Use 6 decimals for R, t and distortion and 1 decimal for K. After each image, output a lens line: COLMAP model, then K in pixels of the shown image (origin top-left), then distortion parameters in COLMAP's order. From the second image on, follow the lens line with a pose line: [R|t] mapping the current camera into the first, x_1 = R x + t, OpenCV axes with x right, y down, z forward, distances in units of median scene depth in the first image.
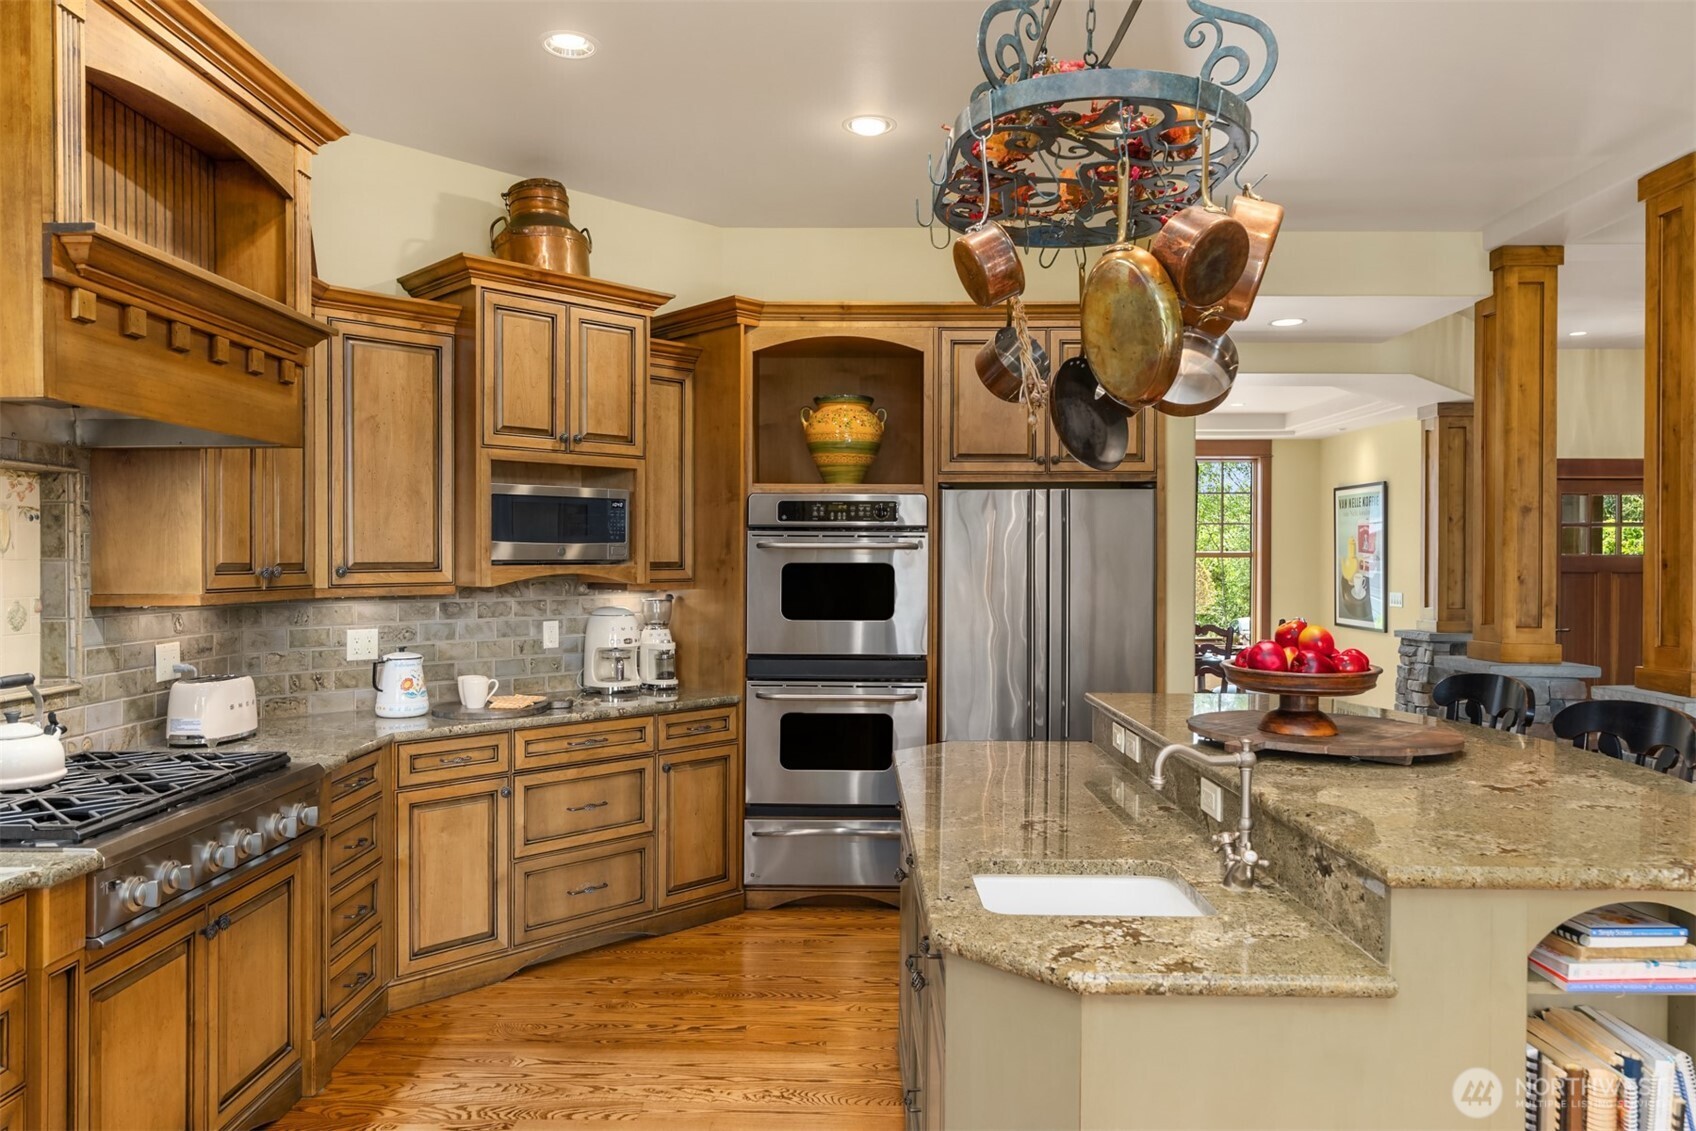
lens RADIAL K [[1152.9, 0, 852.3], [0, 1152.9, 565.1], [0, 0, 1]] dist [0.011278, -0.001546]
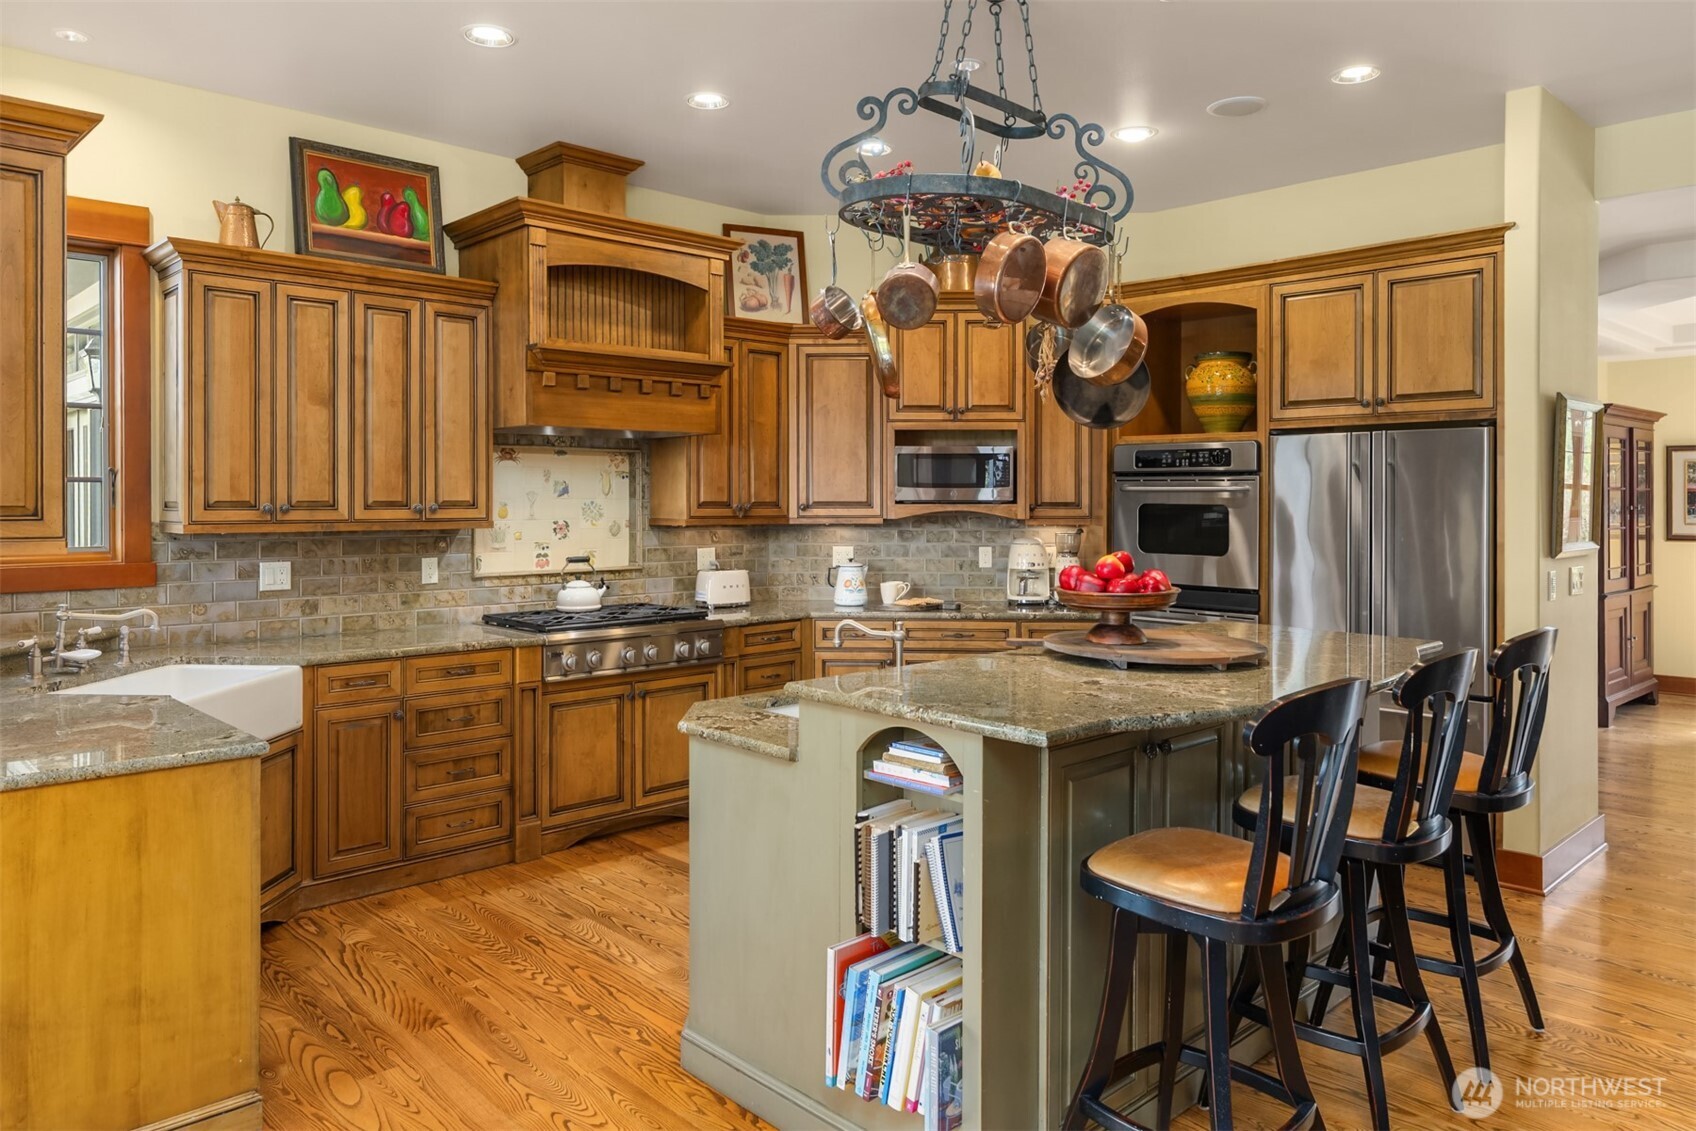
lens RADIAL K [[1152.9, 0, 816.6], [0, 1152.9, 507.6], [0, 0, 1]] dist [0.011278, -0.001546]
pose [[0.683369, 0.007843, -0.730031, 0.697786], [-0.006454, 0.999968, 0.004702, -0.001375], [0.730044, 0.001498, 0.683398, -0.046902]]
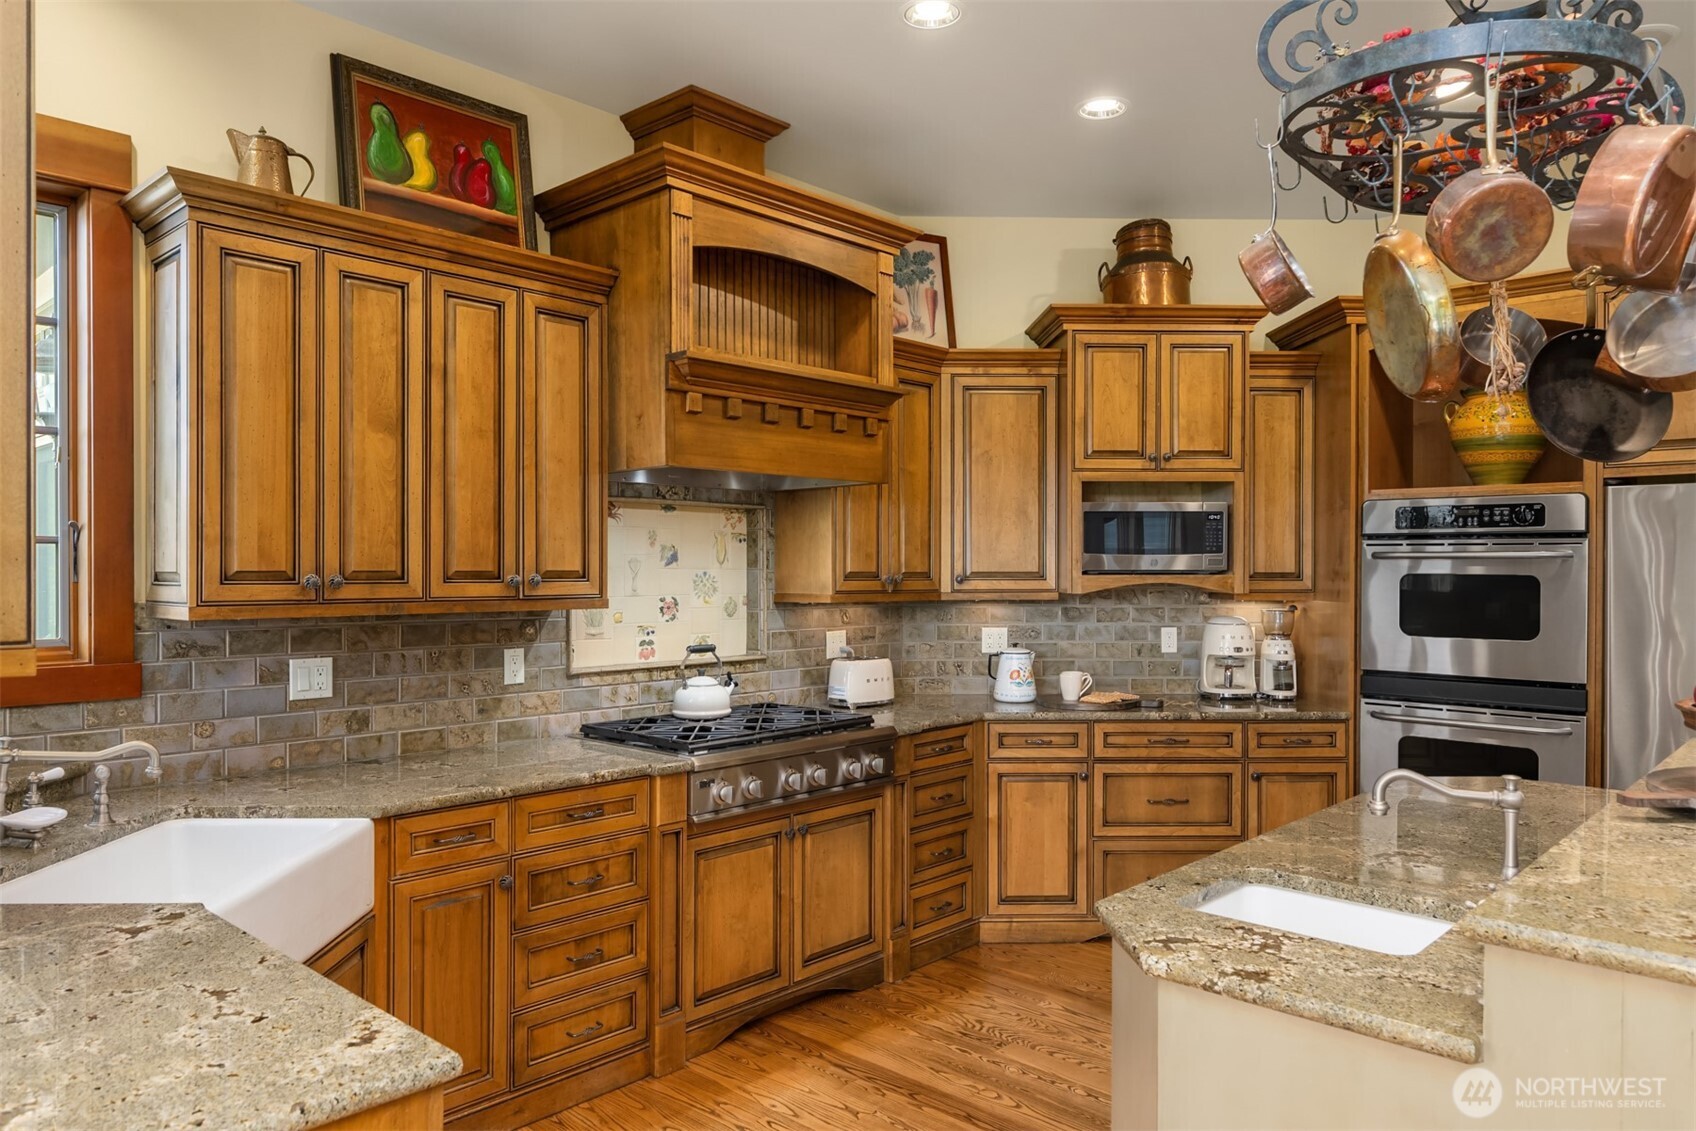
lens RADIAL K [[1152.9, 0, 828.3], [0, 1152.9, 574.6], [0, 0, 1]] dist [0.011278, -0.001546]
pose [[0.728960, 0.004323, -0.684543, 0.295307], [-0.005451, 0.999985, 0.000510, 0.000894], [0.684535, 0.003360, 0.728972, 0.006751]]
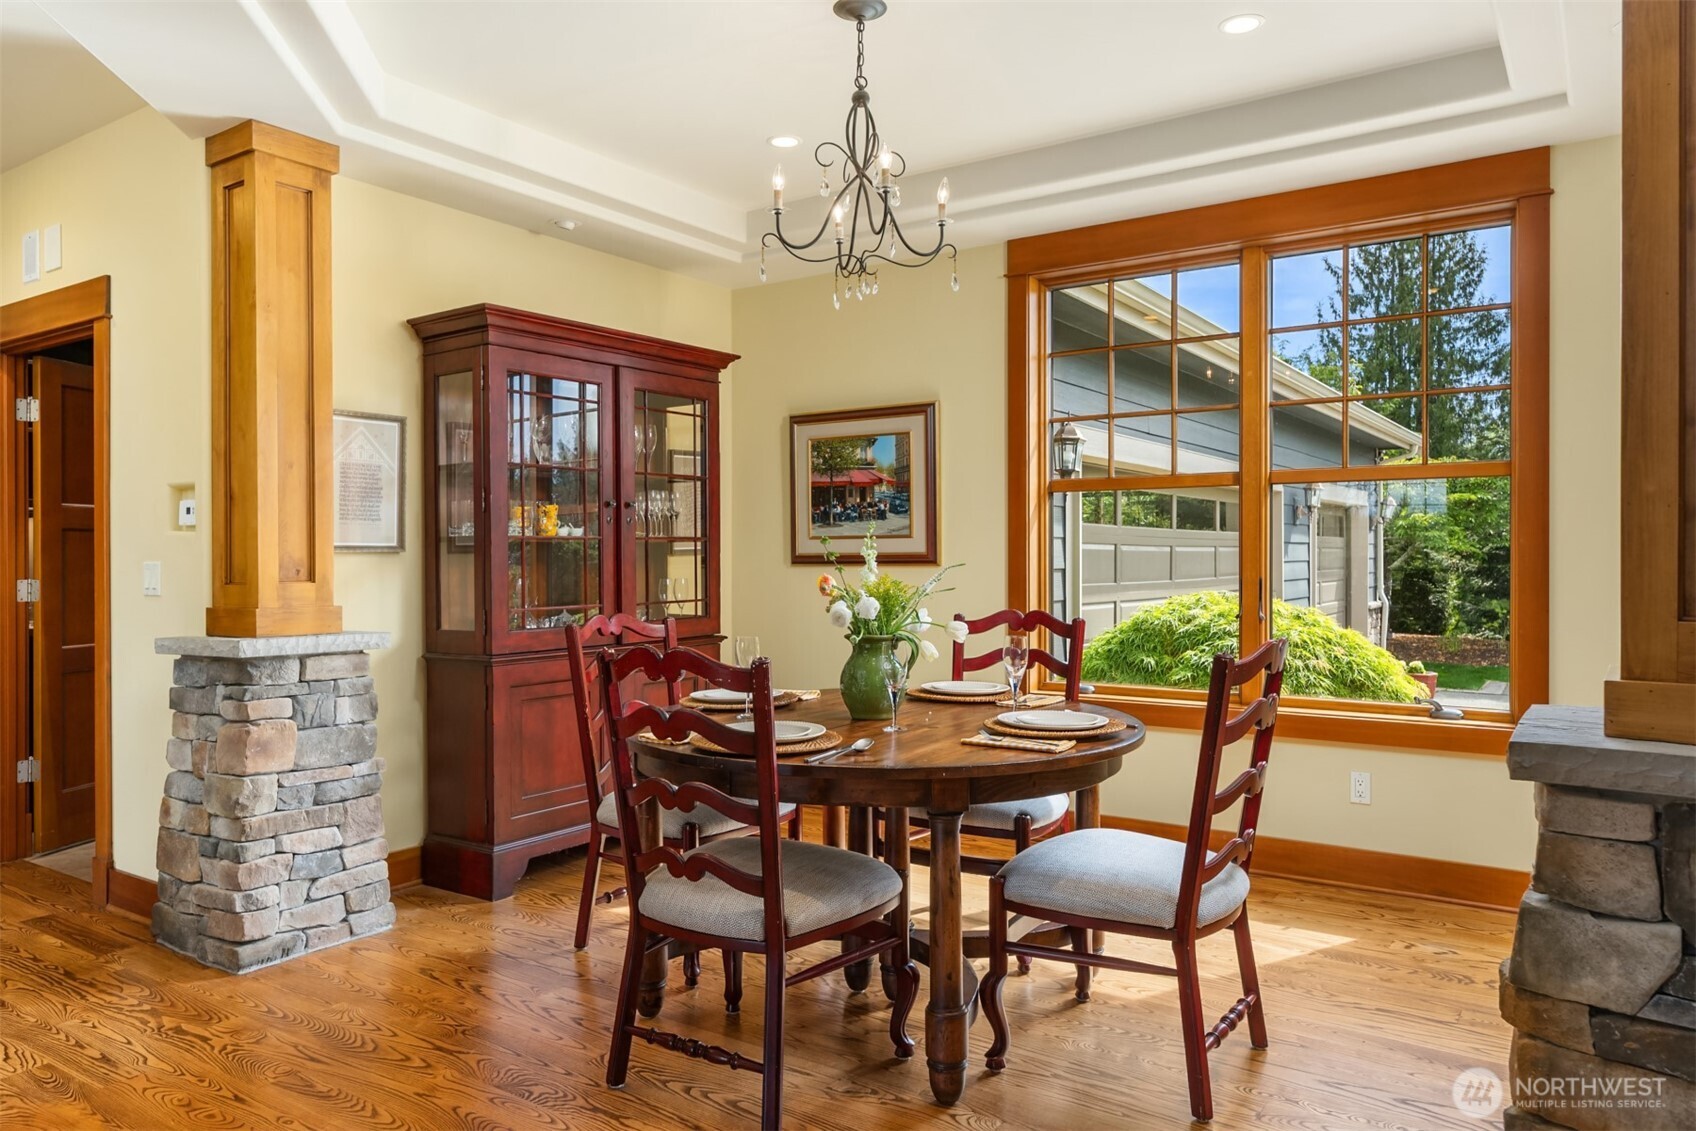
lens RADIAL K [[1152.9, 0, 844.1], [0, 1152.9, 560.9], [0, 0, 1]] dist [0.011278, -0.001546]
pose [[0.835756, 0.002057, -0.549097, 1.033424], [-0.002625, 0.999997, -0.000249, 0.059296], [0.549095, 0.001649, 0.835758, 1.533139]]
